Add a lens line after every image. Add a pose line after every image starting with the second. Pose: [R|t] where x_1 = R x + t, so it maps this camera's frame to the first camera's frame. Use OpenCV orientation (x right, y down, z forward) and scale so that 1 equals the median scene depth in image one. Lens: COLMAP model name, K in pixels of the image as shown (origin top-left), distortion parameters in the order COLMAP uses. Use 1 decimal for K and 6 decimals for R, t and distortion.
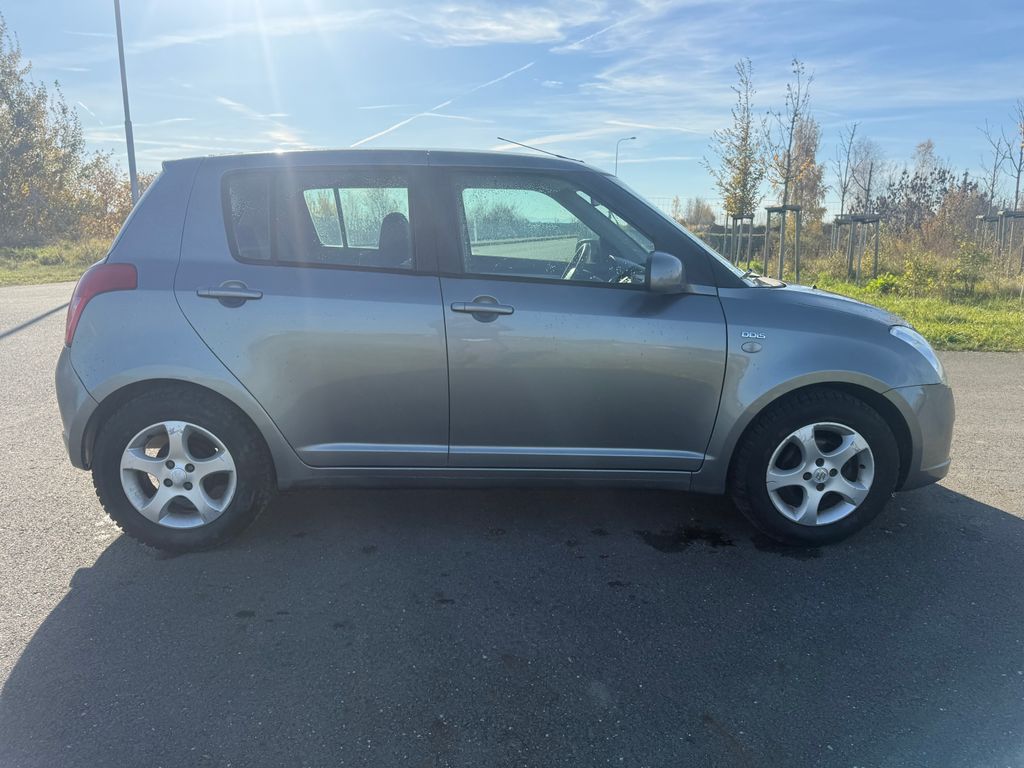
lens RADIAL K [[730.4, 0, 512.0], [0, 730.4, 384.0], [0, 0, 1]] dist [0.056743, -0.080382]
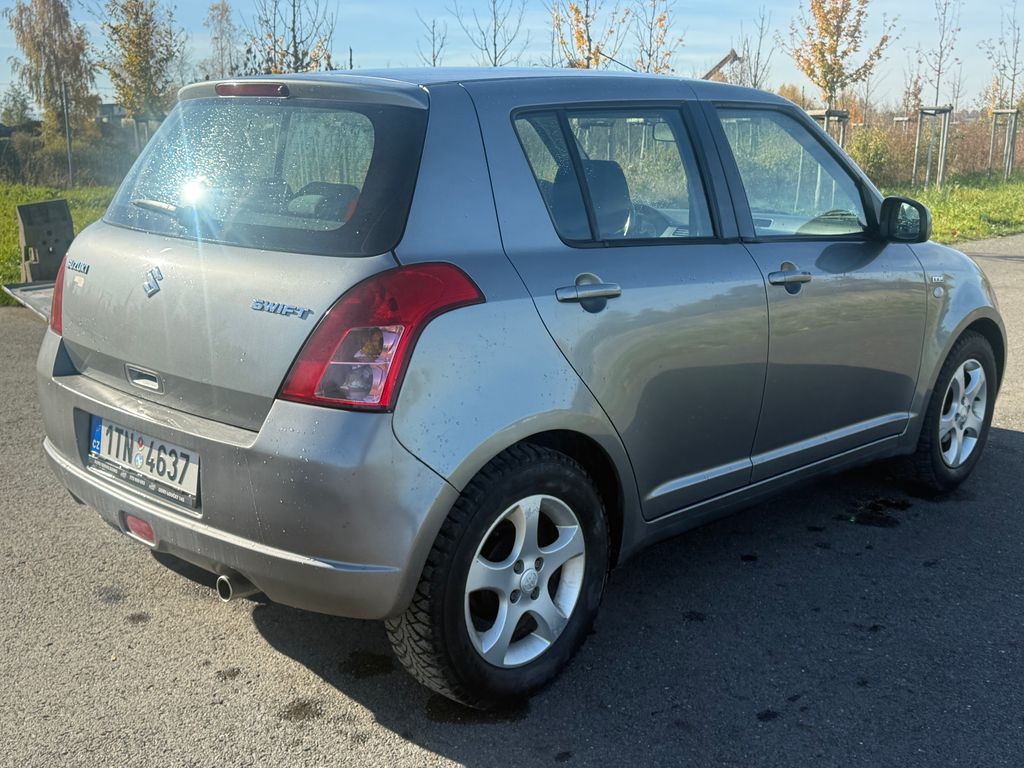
lens RADIAL K [[1159.2, 0, 512.0], [0, 1159.2, 384.0], [0, 0, 1]] dist [0.193382, -0.415077]
pose [[0.720236, -0.151286, 0.677032, -1.114332], [0.146320, 0.987105, 0.064916, -0.113211], [-0.678123, 0.052309, 0.733085, 0.244402]]
